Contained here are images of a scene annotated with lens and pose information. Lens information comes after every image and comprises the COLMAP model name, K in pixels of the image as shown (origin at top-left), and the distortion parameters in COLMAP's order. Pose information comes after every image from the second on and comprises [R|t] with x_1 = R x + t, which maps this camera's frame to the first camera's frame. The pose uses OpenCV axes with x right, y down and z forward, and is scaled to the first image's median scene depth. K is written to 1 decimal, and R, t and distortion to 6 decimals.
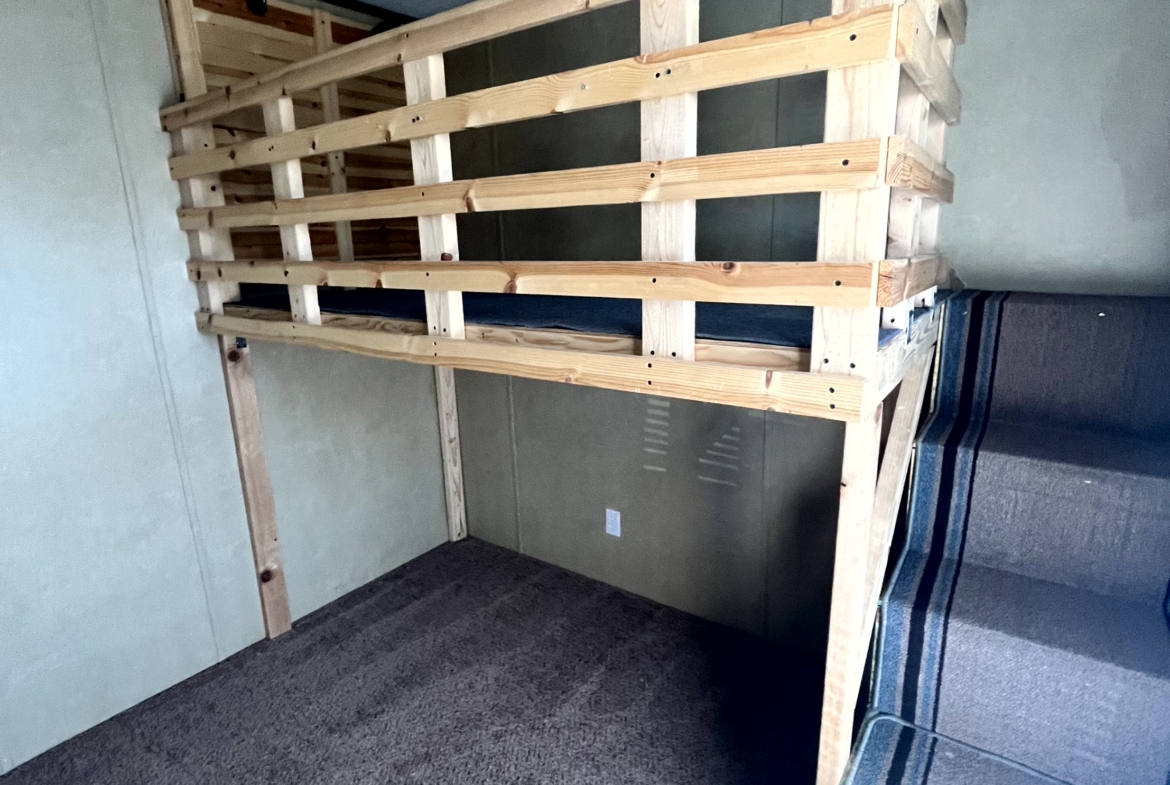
lens RADIAL K [[634.5, 0, 582.8], [0, 634.5, 391.0], [0, 0, 1]] dist [-0.000197, -0.000858]
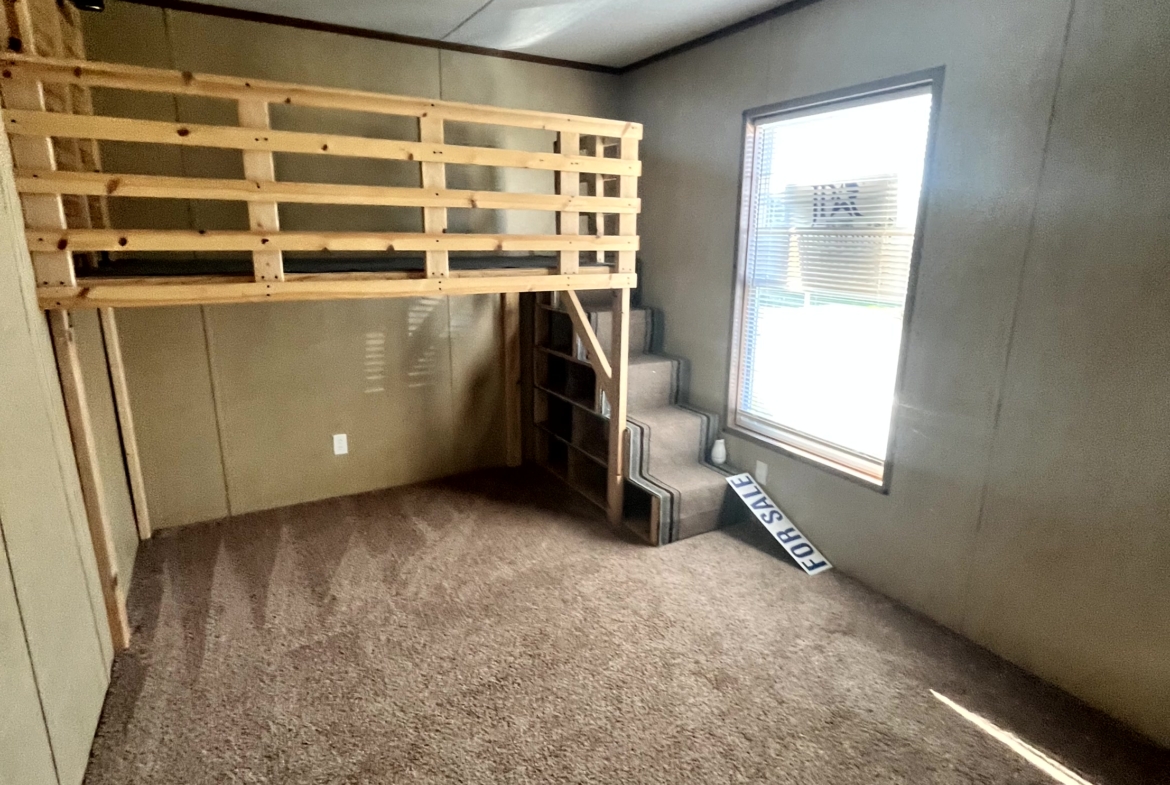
lens RADIAL K [[634.5, 0, 582.7], [0, 634.5, 392.8], [0, 0, 1]] dist [-0.000197, -0.000858]
pose [[0.411935, -0.187741, 0.891663, -1.170961], [0.191499, 0.974528, 0.116718, 0.062939], [-0.890864, 0.122673, 0.437394, -0.035170]]
